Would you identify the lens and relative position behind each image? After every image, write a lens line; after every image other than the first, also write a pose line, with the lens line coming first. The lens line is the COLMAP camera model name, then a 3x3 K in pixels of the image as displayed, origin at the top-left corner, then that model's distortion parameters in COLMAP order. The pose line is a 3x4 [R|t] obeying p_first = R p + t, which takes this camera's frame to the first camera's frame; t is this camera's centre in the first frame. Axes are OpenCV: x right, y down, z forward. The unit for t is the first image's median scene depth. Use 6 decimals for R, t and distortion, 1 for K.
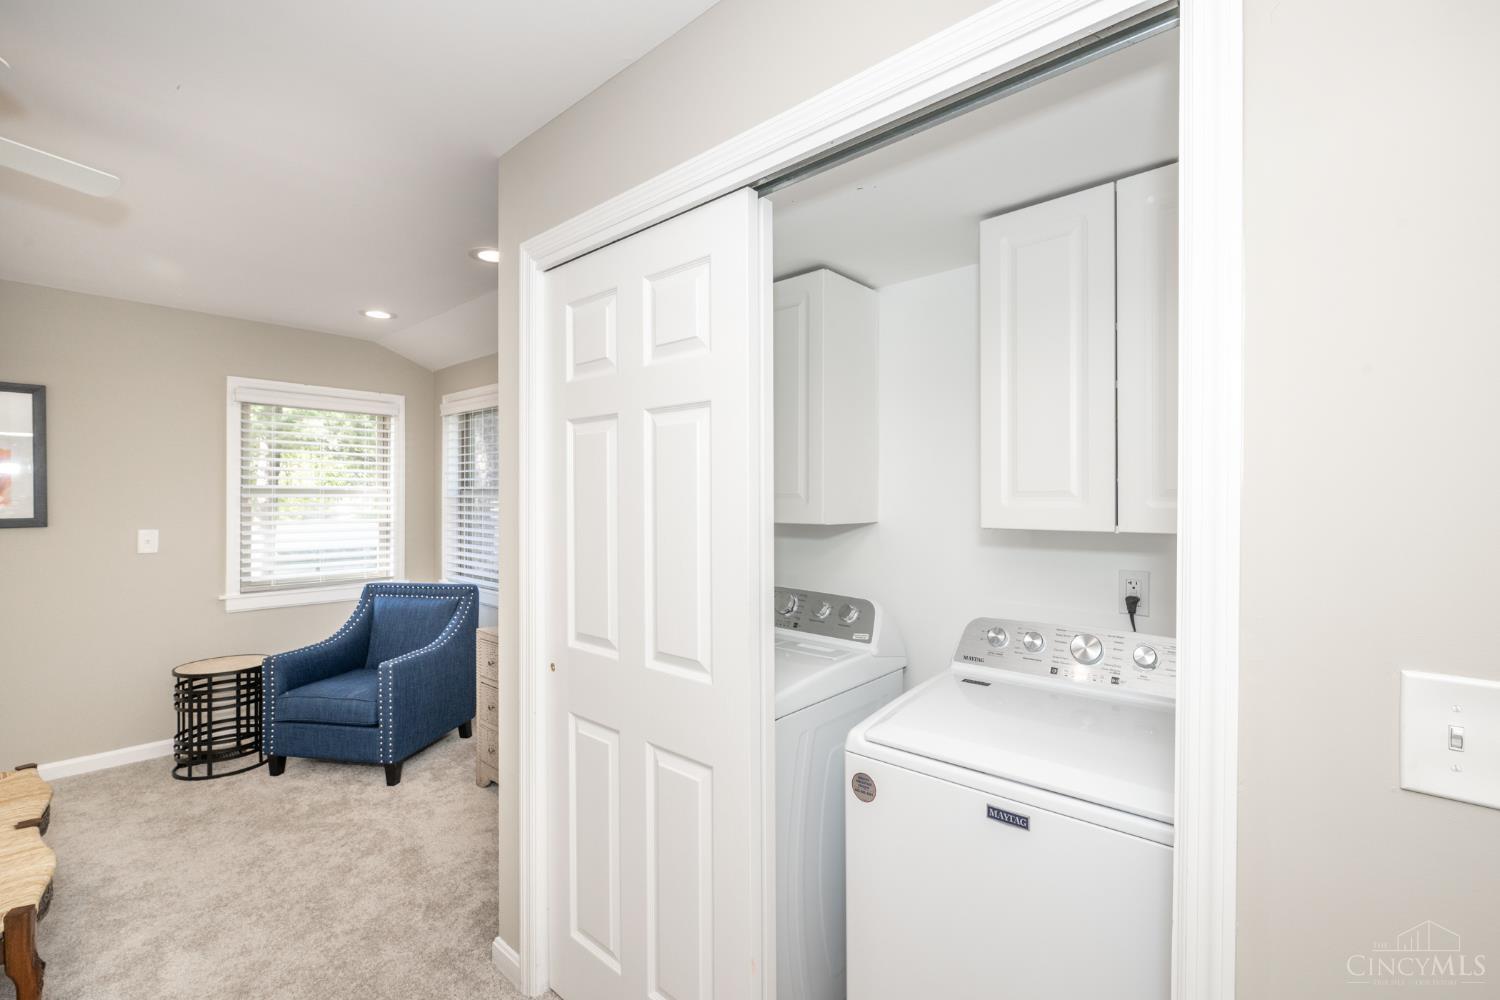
lens RADIAL K [[667.9, 0, 741.4], [0, 667.9, 501.0], [0, 0, 1]] dist [-0.000878, -0.000897]
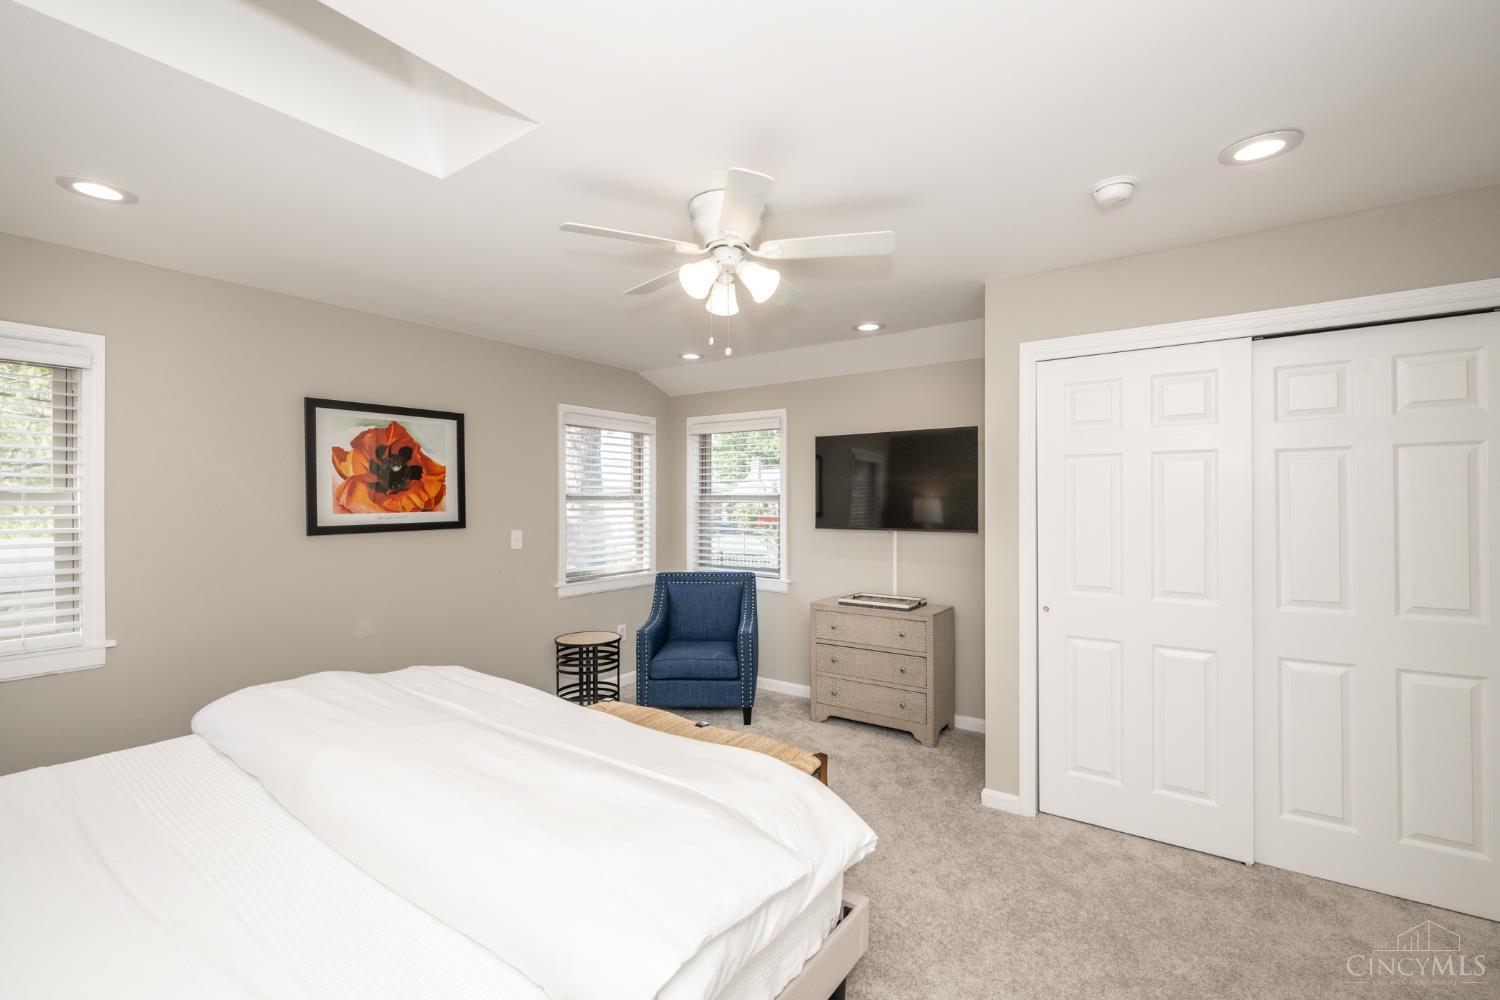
lens RADIAL K [[667.9, 0, 752.3], [0, 667.9, 497.2], [0, 0, 1]] dist [-0.000878, -0.000897]
pose [[0.991455, 0.000004, 0.130450, -0.622009], [0.000566, 0.999990, -0.004339, -0.011669], [-0.130448, 0.004375, 0.991445, -0.271052]]
